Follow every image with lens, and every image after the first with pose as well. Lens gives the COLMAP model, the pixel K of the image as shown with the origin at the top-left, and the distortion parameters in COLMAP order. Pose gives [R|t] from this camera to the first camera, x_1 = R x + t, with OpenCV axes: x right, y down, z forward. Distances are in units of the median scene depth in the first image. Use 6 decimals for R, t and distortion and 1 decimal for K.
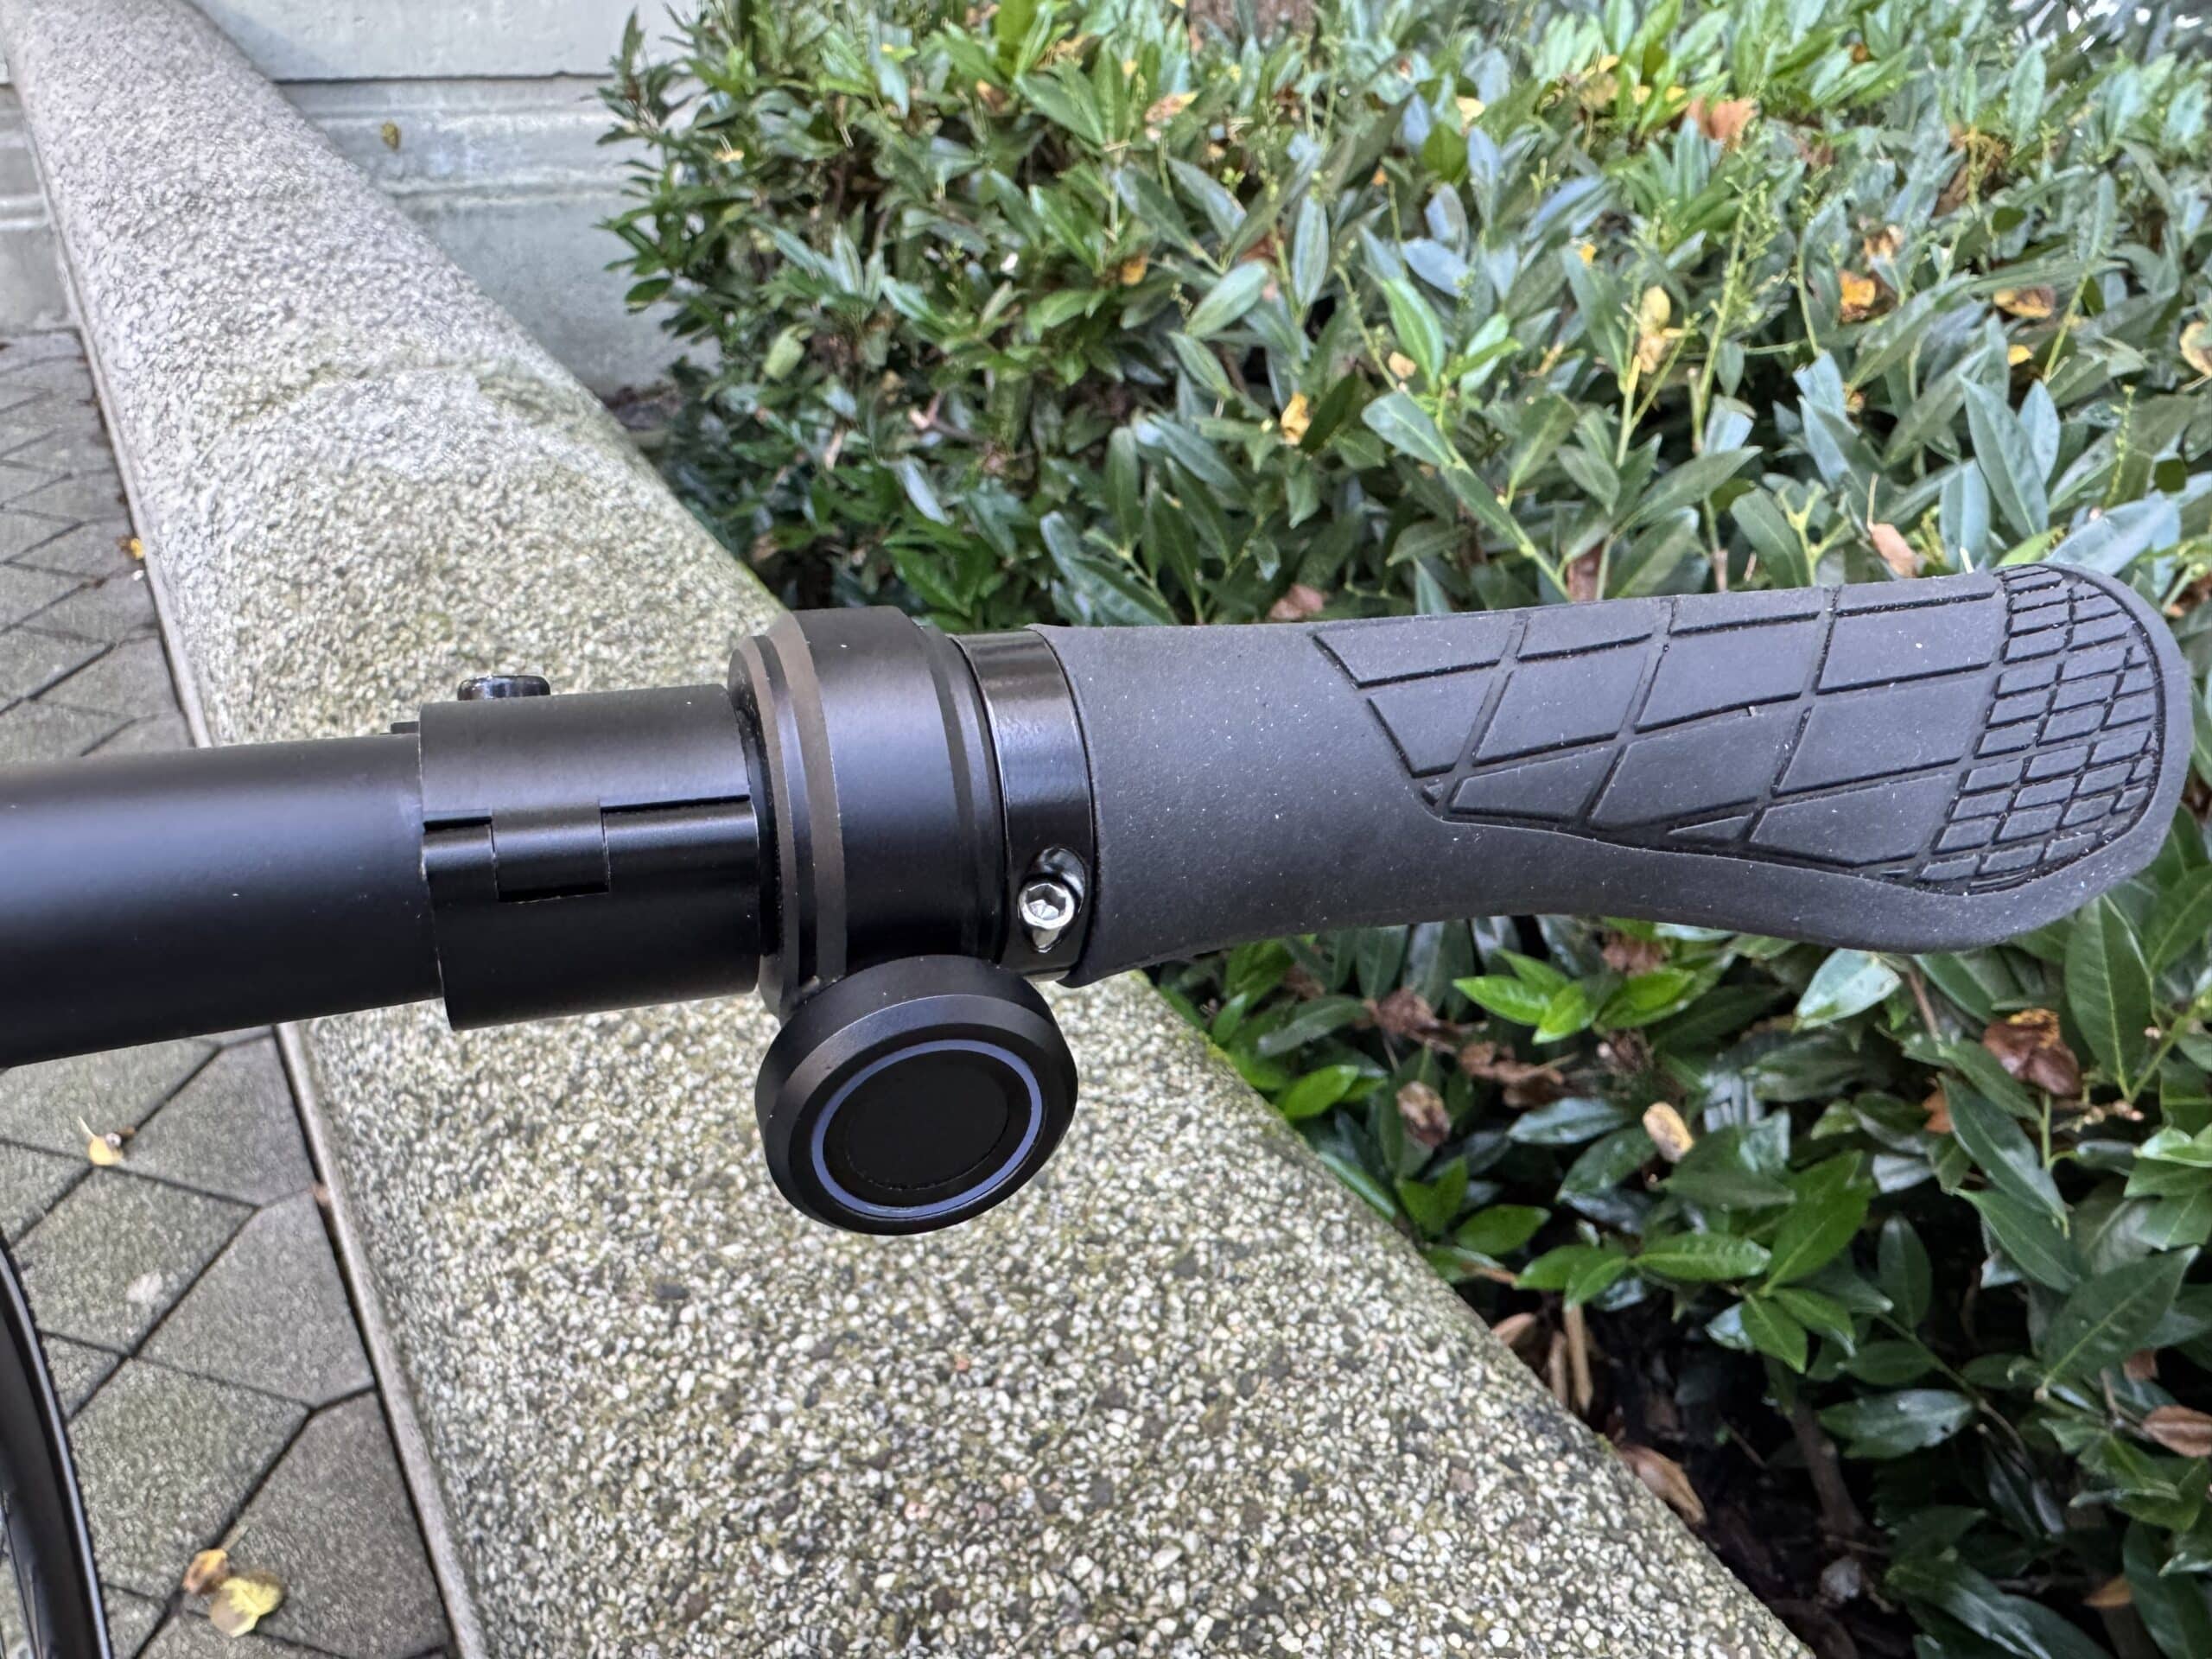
lens RADIAL K [[1595.5, 0, 1084.3], [0, 1595.5, 818.2], [0, 0, 1]] dist [-0.011082, 0.001457]
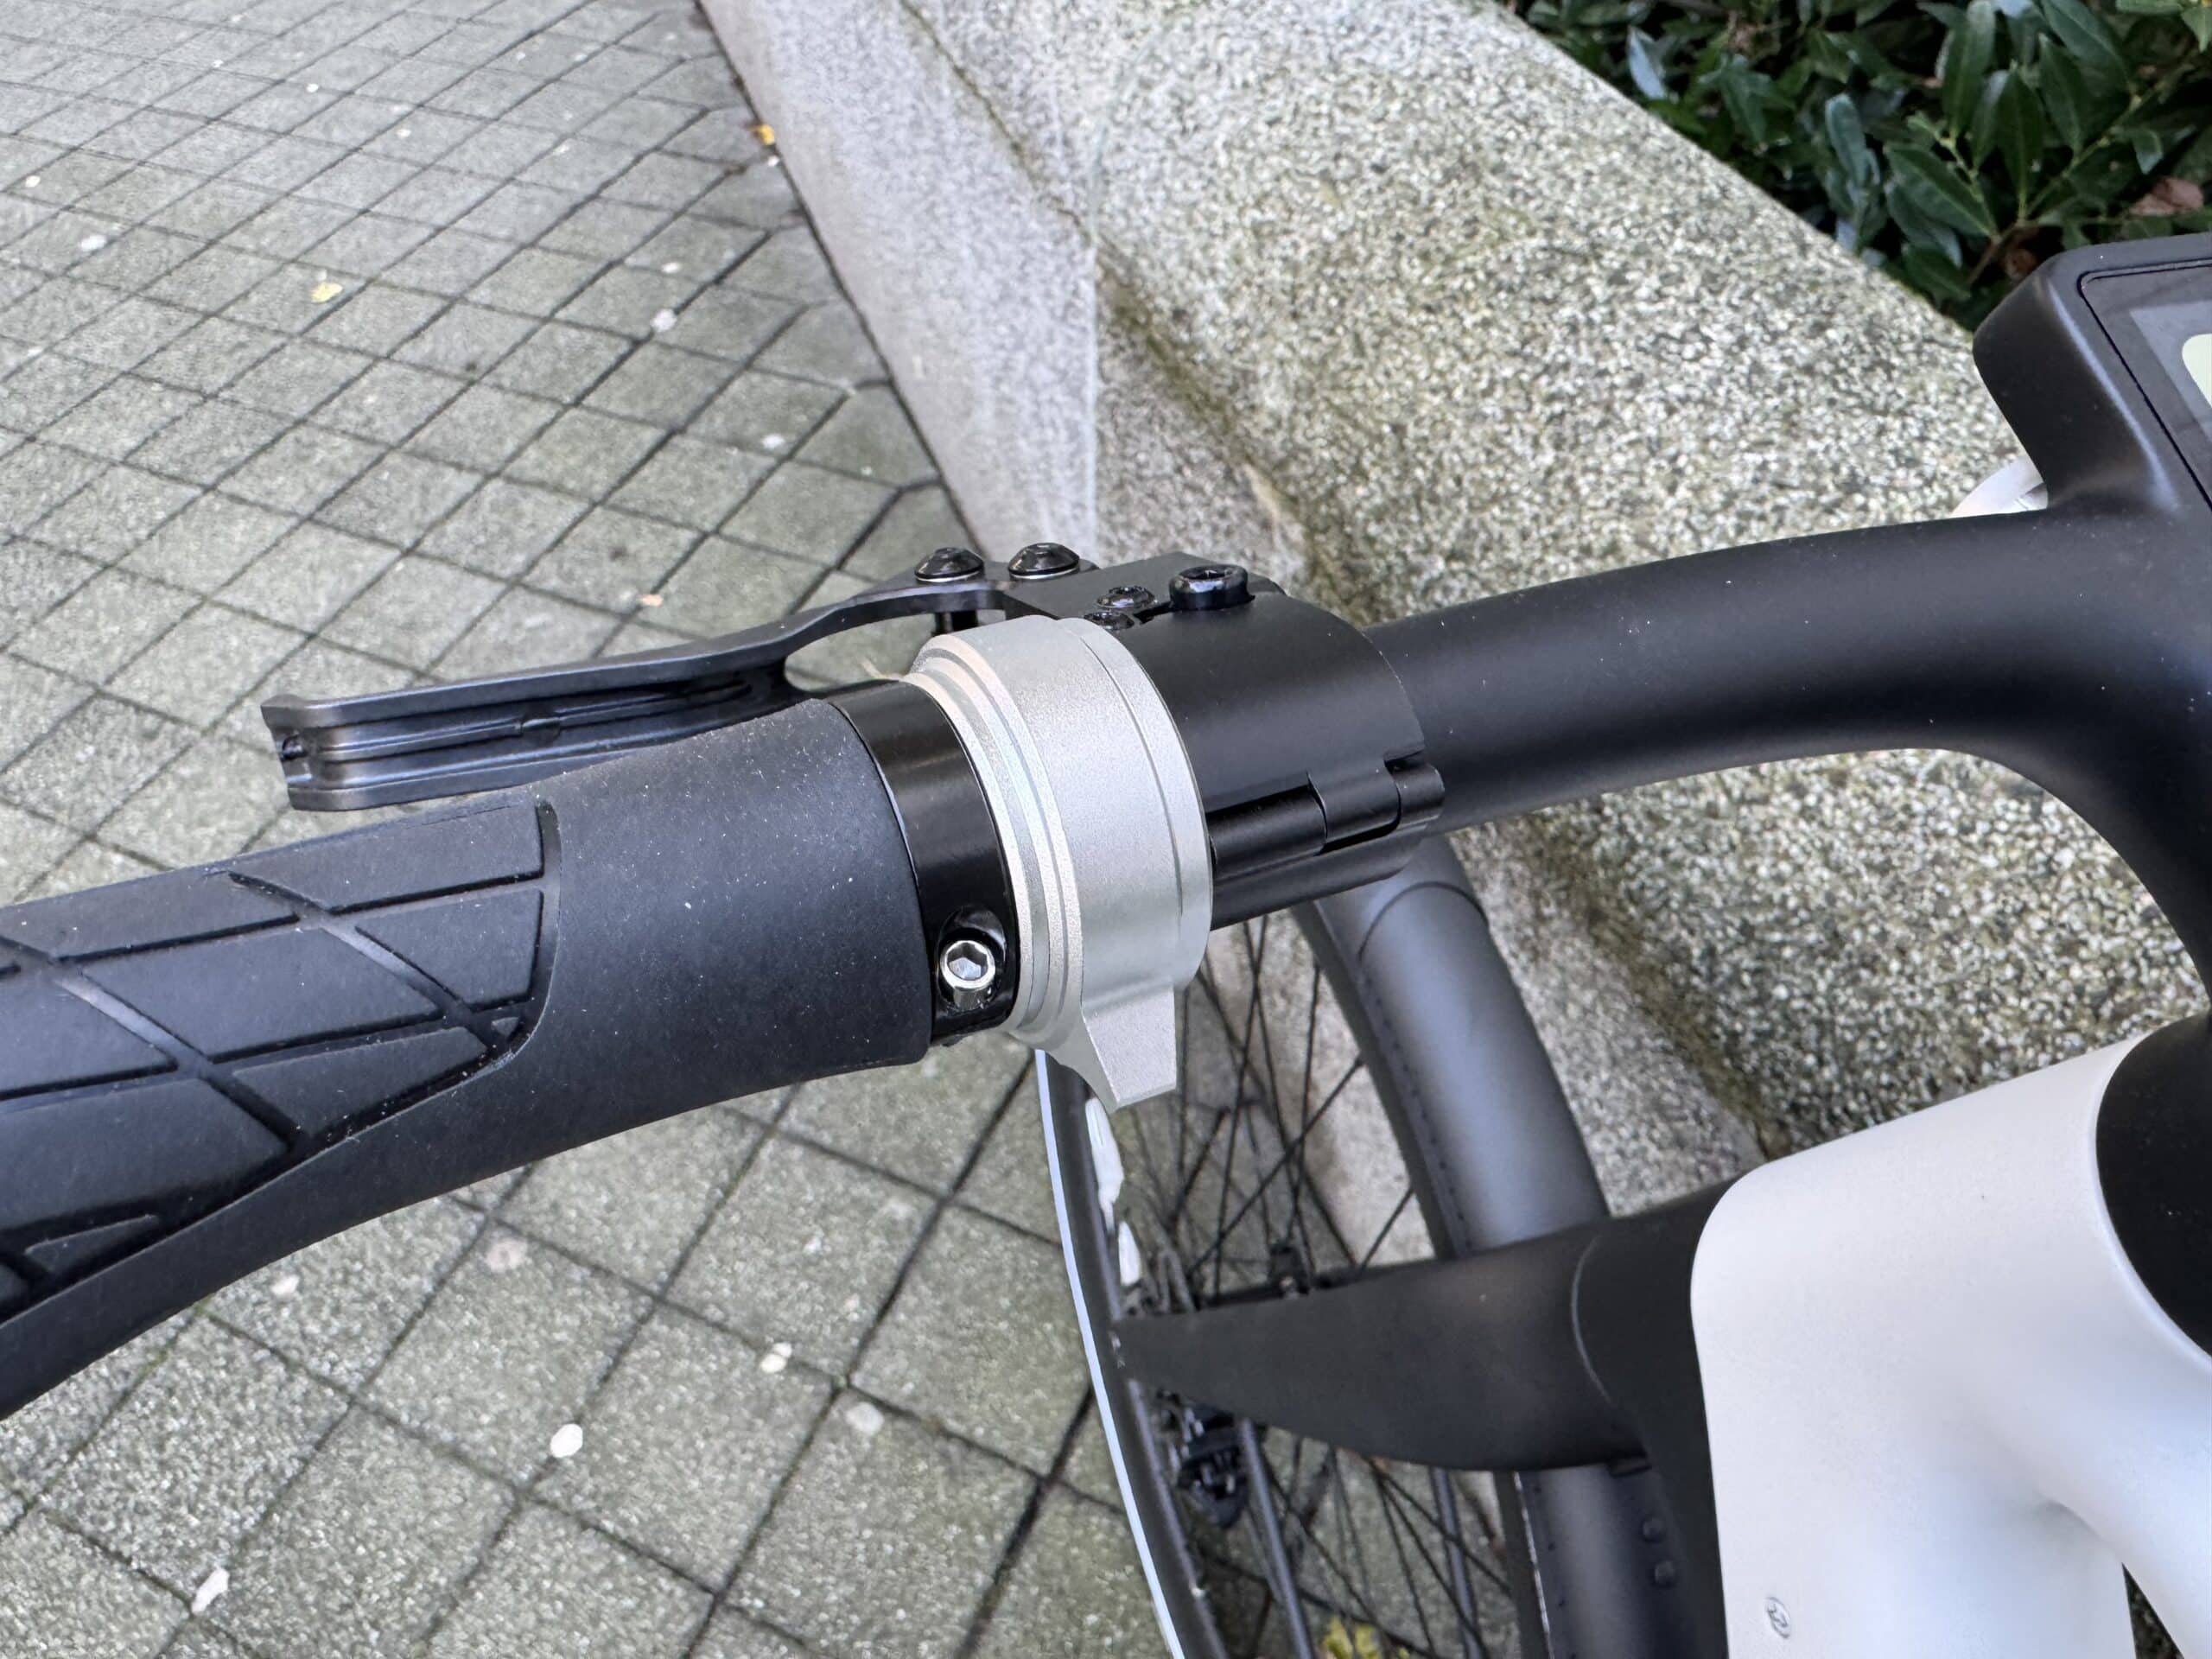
lens RADIAL K [[1595.5, 0, 1038.2], [0, 1595.5, 851.6], [0, 0, 1]] dist [-0.011082, 0.001457]
pose [[0.972066, 0.090722, -0.216466, -0.446589], [-0.031521, 0.964382, 0.262630, 0.021812], [0.232582, -0.248470, 0.940302, -0.230664]]
